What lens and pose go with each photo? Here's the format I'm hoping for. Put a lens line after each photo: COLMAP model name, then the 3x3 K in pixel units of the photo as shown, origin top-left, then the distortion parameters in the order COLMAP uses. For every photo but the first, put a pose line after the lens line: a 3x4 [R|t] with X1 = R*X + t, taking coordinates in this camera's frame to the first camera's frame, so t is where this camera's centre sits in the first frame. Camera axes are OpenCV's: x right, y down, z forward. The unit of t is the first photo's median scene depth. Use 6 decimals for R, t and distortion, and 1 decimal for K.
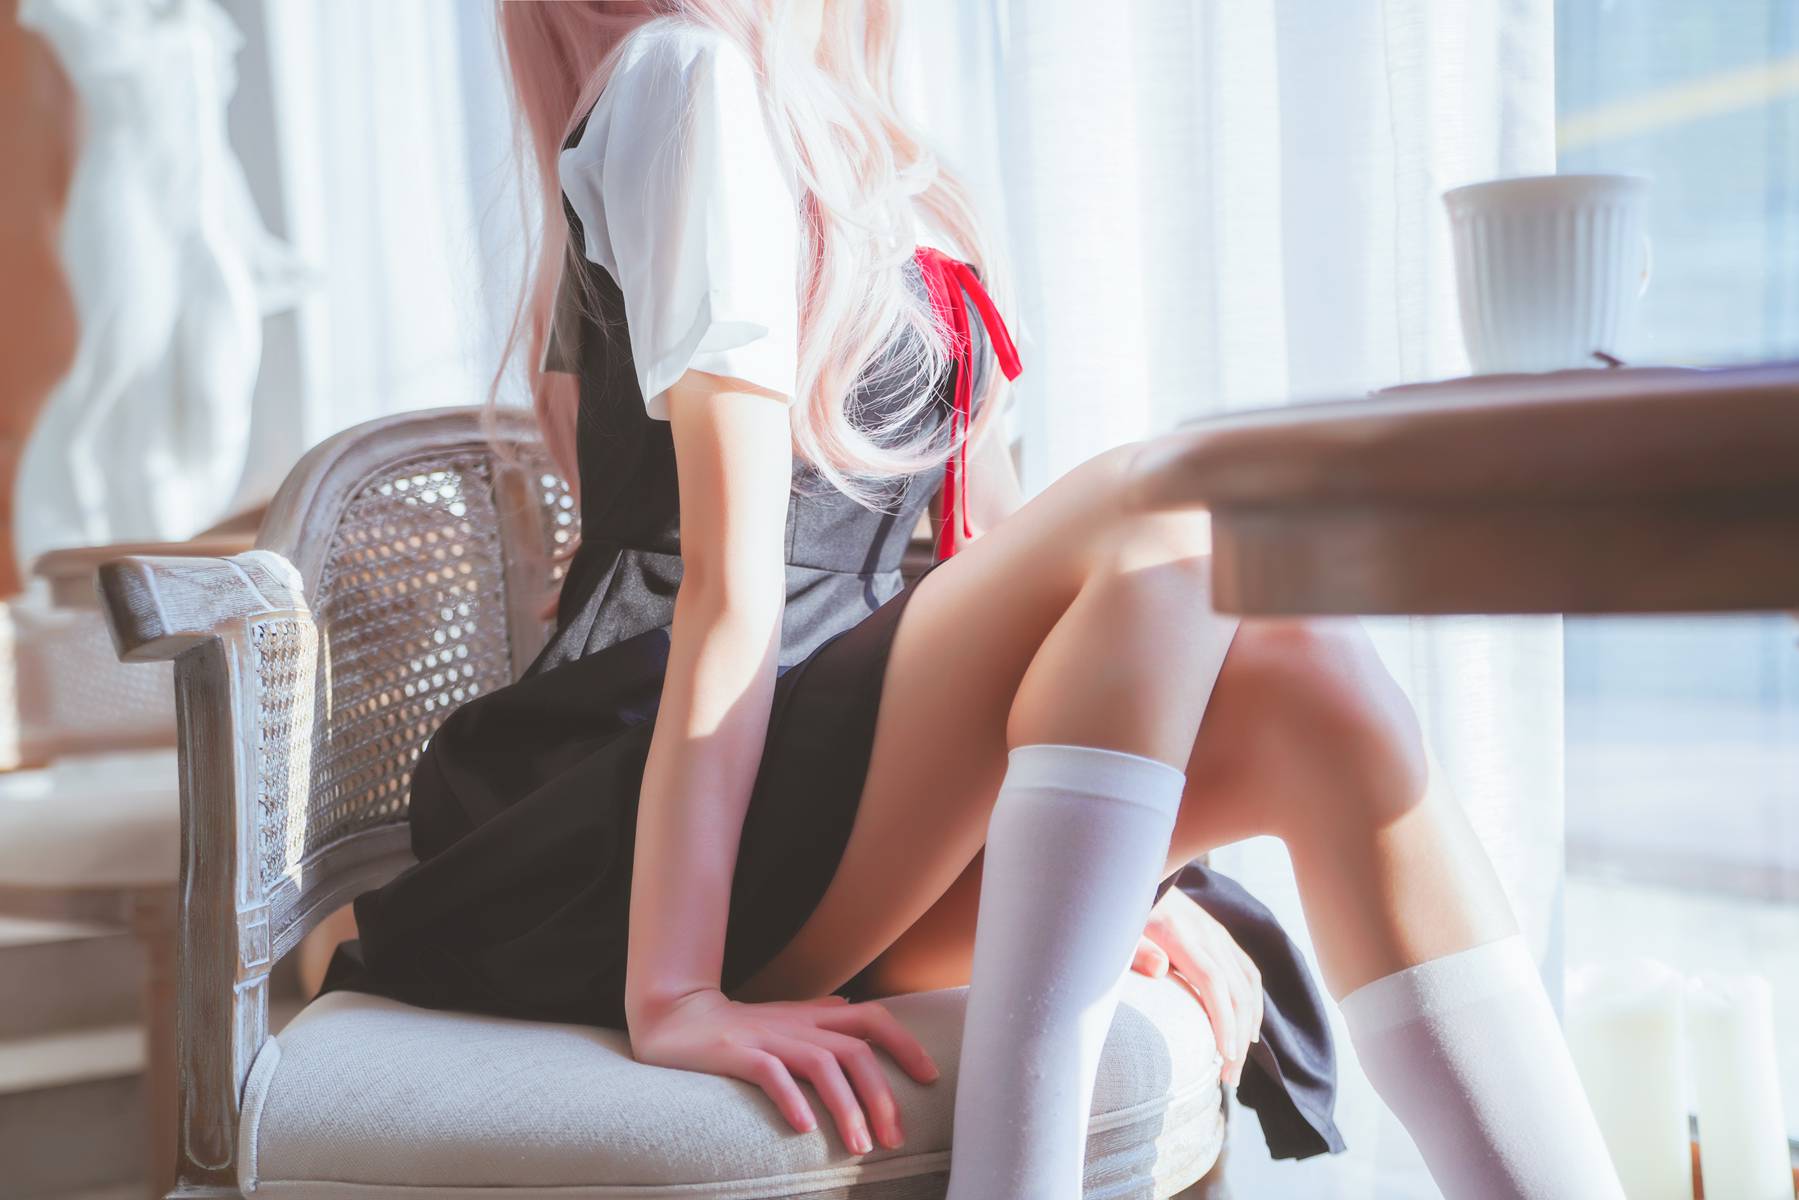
lens RADIAL K [[2484.0, 0, 899.5], [0, 2484.0, 600.0], [0, 0, 1]] dist [0.220753, -0.005087]
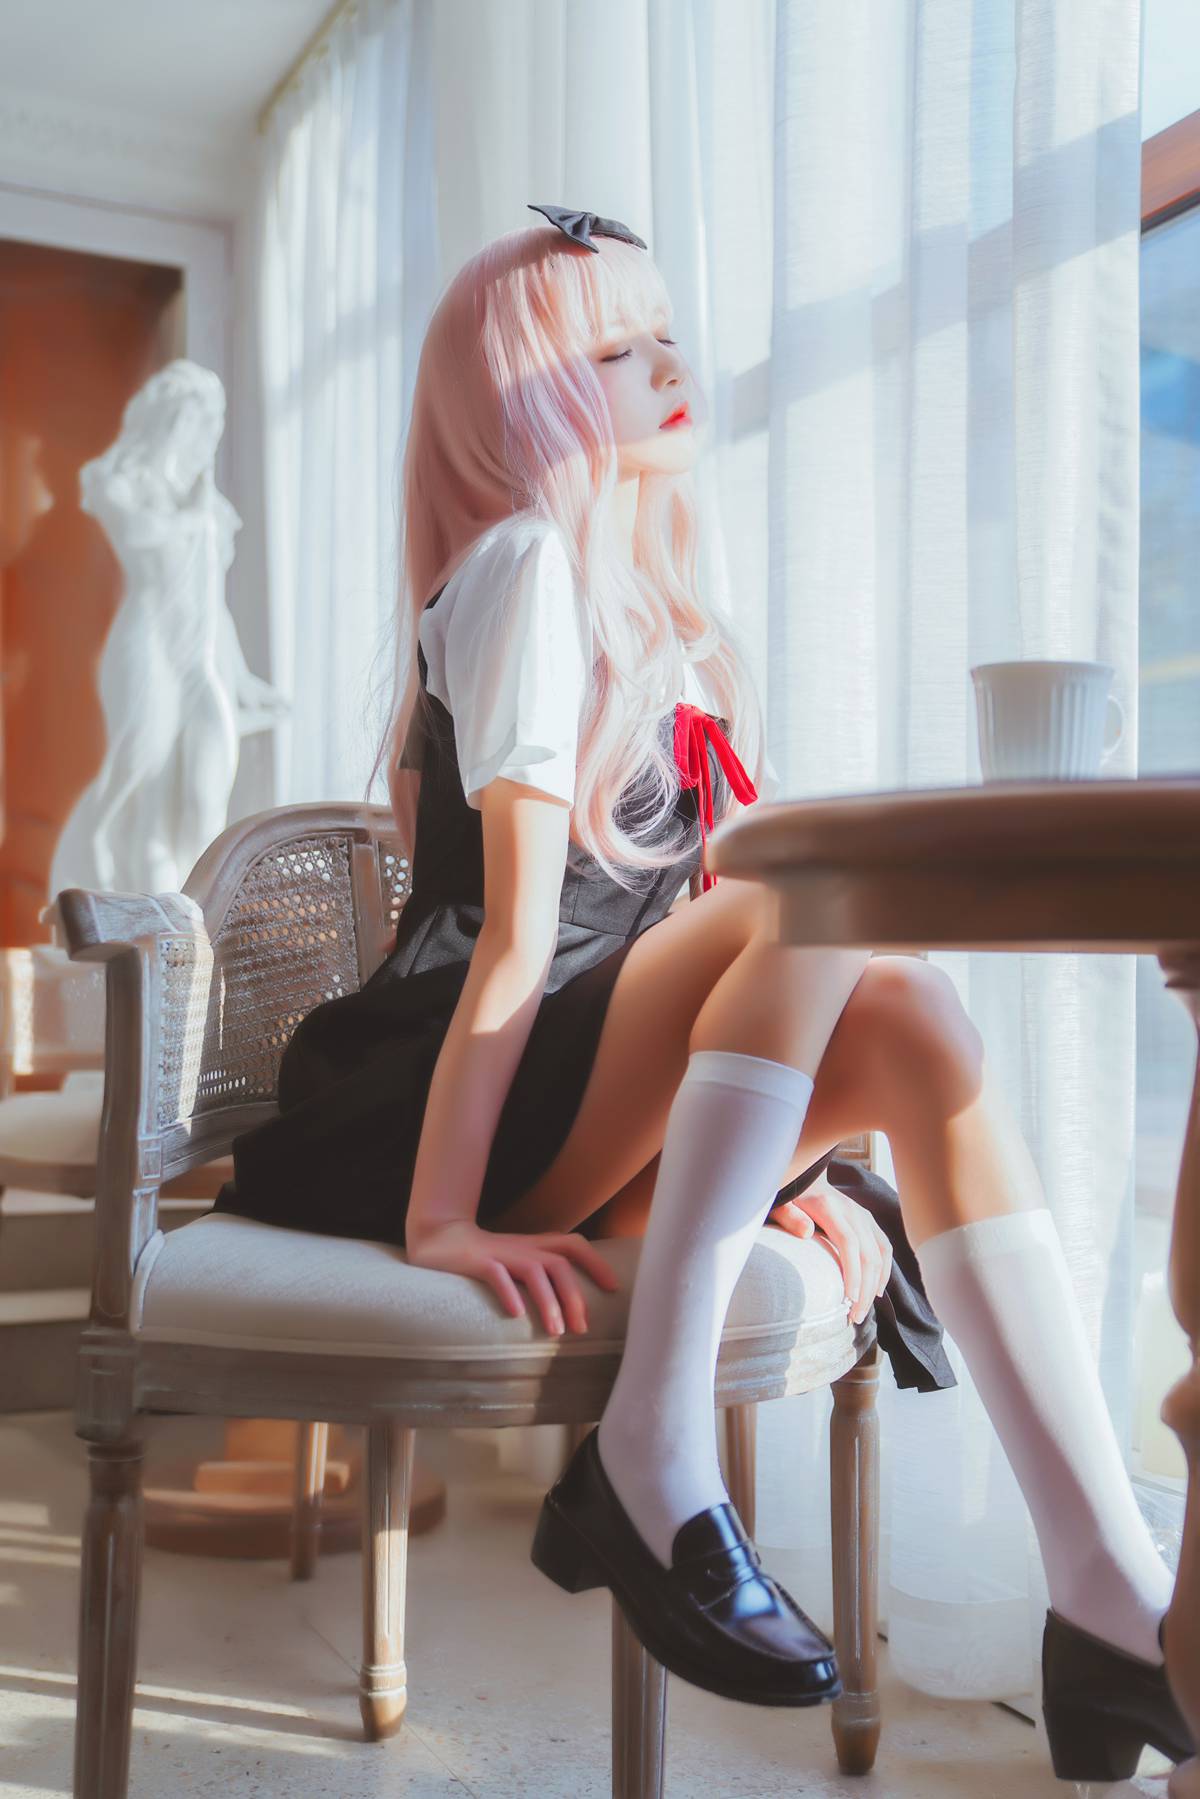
lens RADIAL K [[2204.5, 0, 600.0], [0, 2204.5, 899.5], [0, 0, 1]] dist [0.110101, 0.004561]
pose [[0.993976, 0.043593, -0.100556, 0.110729], [-0.048396, 0.997776, -0.045837, 0.030175], [0.098334, 0.050427, 0.993875, -0.215617]]
